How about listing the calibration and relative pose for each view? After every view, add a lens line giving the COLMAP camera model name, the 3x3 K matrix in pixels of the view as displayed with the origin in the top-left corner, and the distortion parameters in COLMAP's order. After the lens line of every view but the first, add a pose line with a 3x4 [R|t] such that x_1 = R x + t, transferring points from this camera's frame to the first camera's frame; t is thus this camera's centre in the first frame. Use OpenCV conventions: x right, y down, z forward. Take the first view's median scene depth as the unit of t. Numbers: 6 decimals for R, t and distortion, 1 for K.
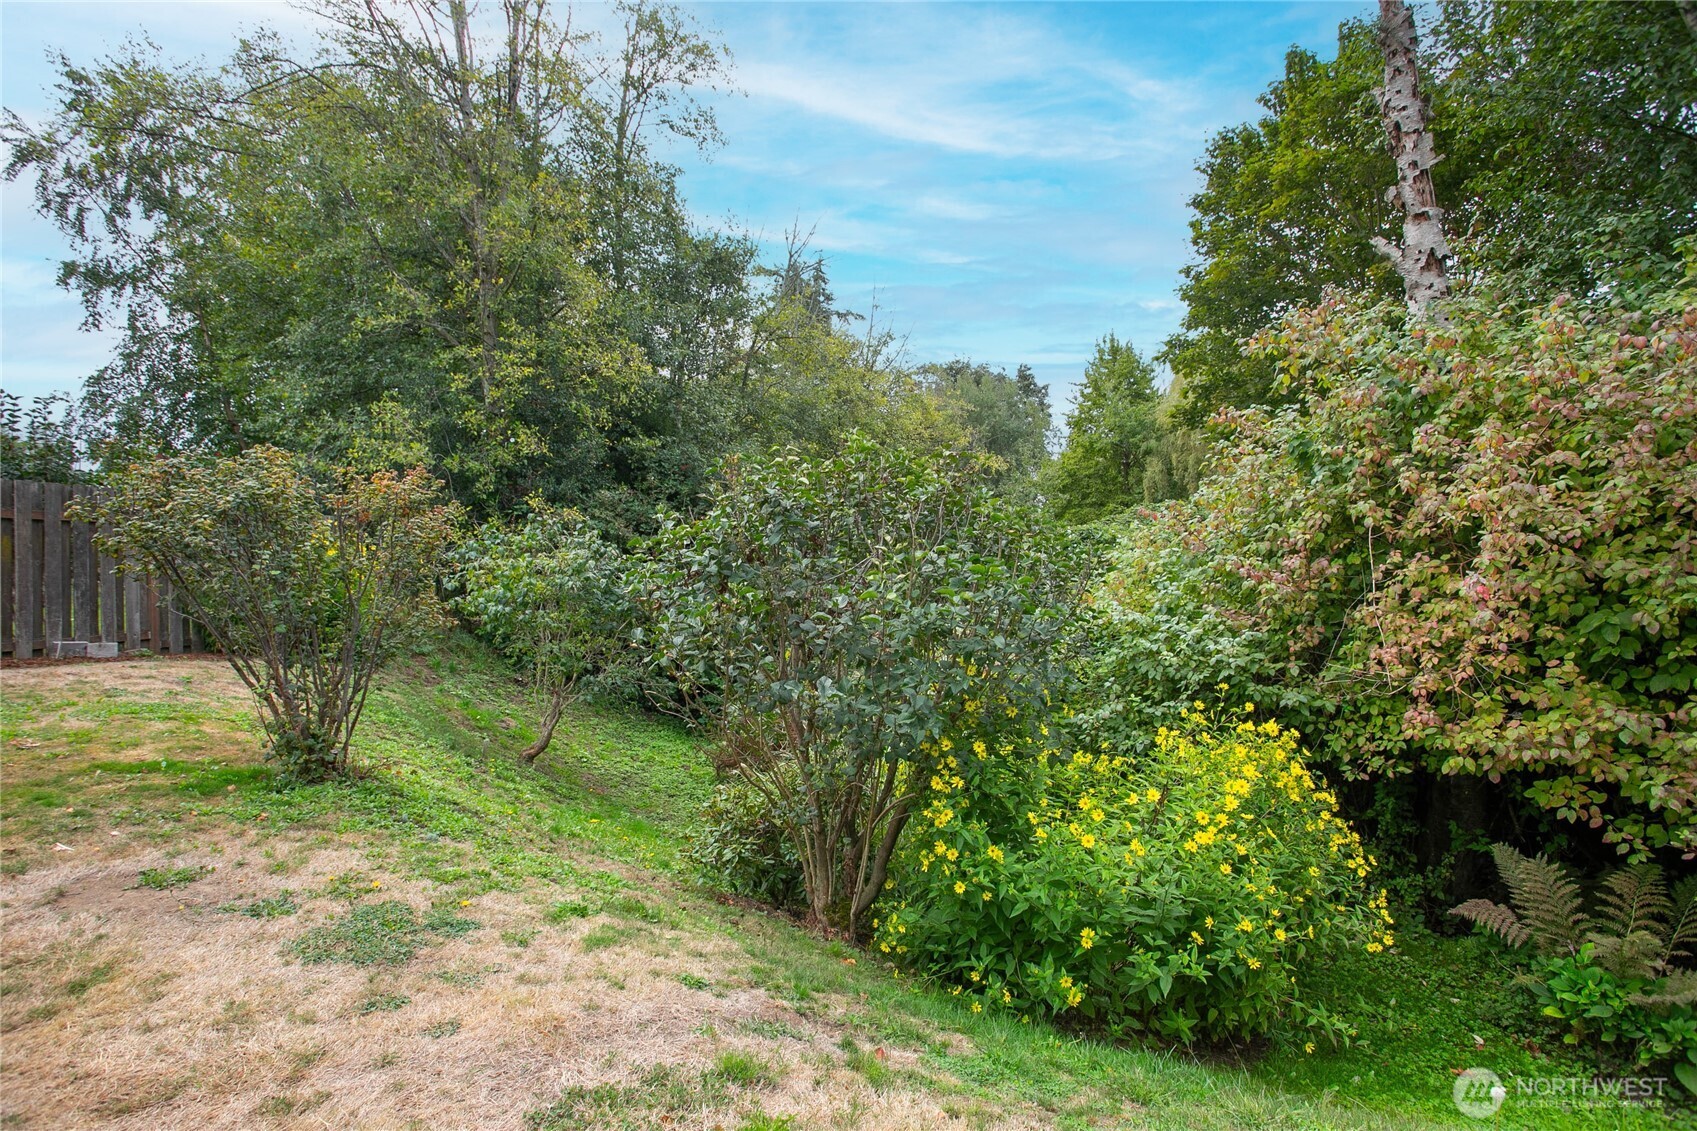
lens RADIAL K [[847.3, 0, 846.6], [0, 847.3, 560.8], [0, 0, 1]] dist [-0.002035, -0.000286]
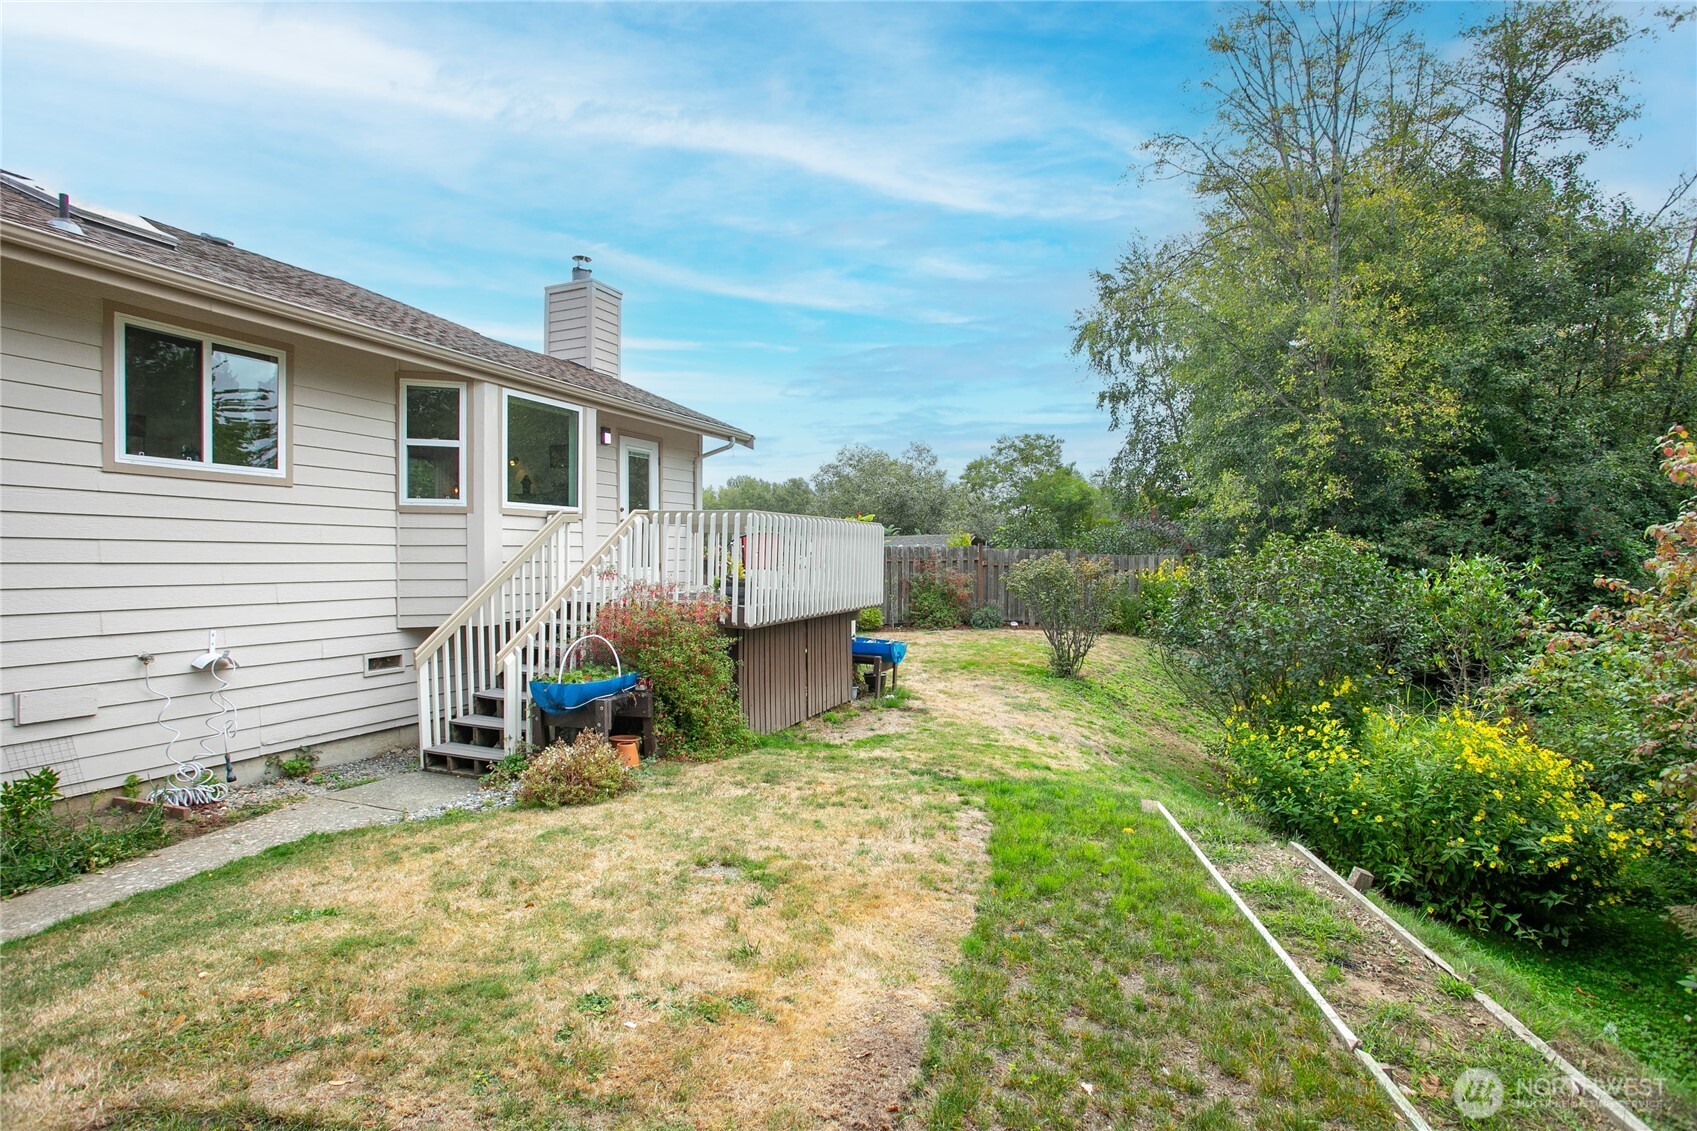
lens RADIAL K [[847.3, 0, 847.9], [0, 847.3, 565.0], [0, 0, 1]] dist [-0.002035, -0.000286]
pose [[0.447317, 0.001453, -0.894374, 0.343022], [0.012161, 0.999896, 0.007707, -0.030959], [0.894293, -0.014324, 0.447253, -0.195988]]
